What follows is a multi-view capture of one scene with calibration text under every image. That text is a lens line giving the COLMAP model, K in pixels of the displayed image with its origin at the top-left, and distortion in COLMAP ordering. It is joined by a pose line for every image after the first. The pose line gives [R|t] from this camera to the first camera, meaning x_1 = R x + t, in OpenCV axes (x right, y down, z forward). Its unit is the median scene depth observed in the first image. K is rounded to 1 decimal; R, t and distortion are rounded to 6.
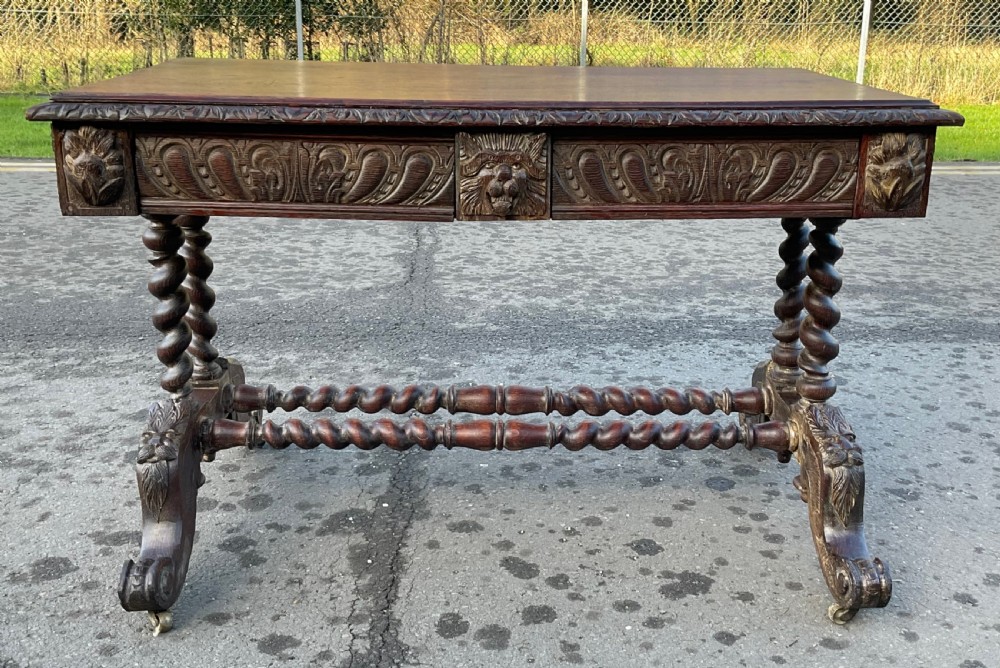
lens RADIAL K [[1034.9, 0, 518.8], [0, 1034.9, 279.3], [0, 0, 1]] dist [0.022020, 0.000000]
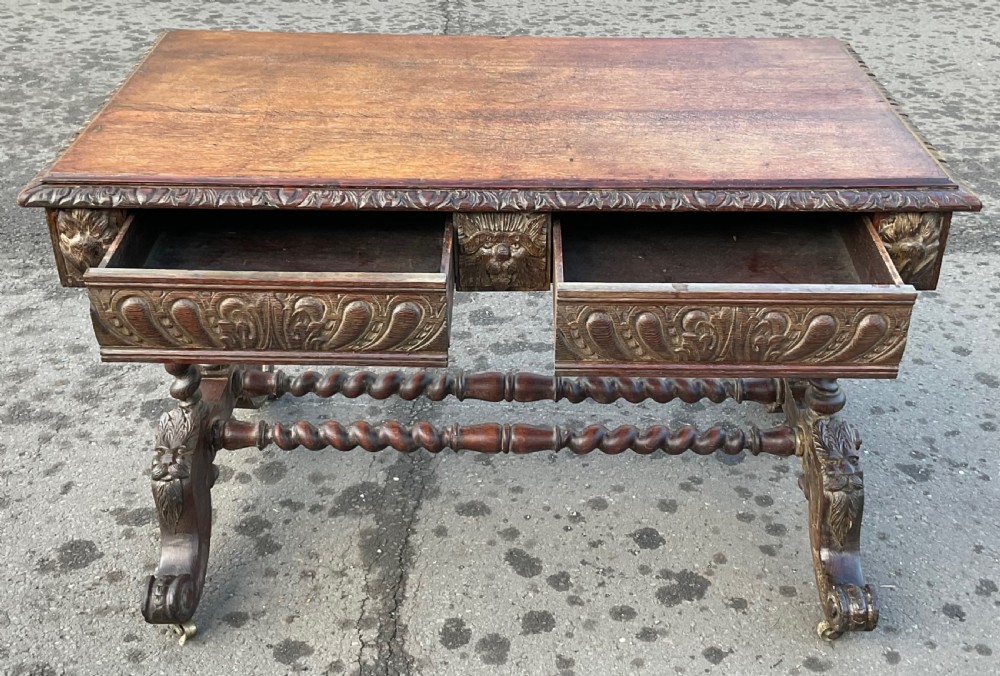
lens RADIAL K [[1134.6, 0, 522.1], [0, 1134.6, 259.4], [0, 0, 1]] dist [0.037940, 0.000000]
pose [[0.999185, 0.016229, -0.036953, 0.038650], [-0.007898, 0.976517, 0.215296, -0.276594], [0.039579, -0.214829, 0.975849, -0.047446]]
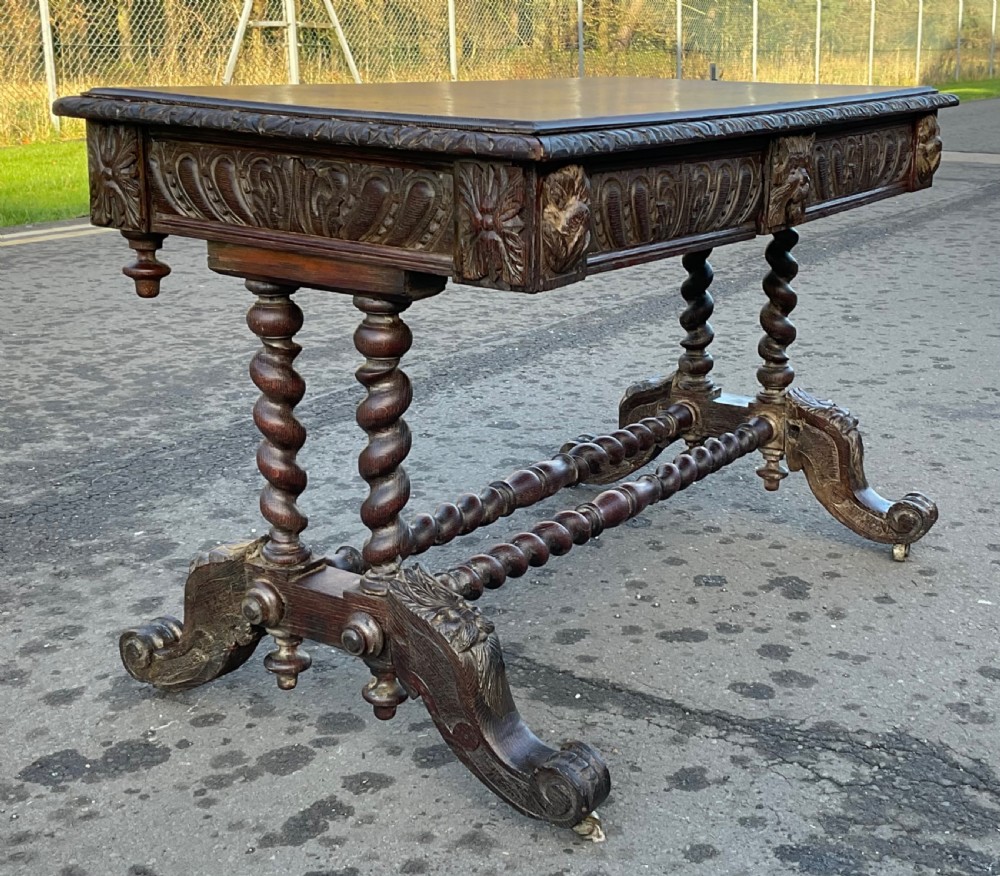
lens RADIAL K [[1415.5, 0, 553.9], [0, 1415.5, 378.0], [0, 0, 1]] dist [0.041289, 0.000000]
pose [[0.571935, -0.200713, 0.795365, -1.038442], [0.212460, 0.972762, 0.092703, -0.077304], [-0.792308, 0.115963, 0.599000, 0.349832]]
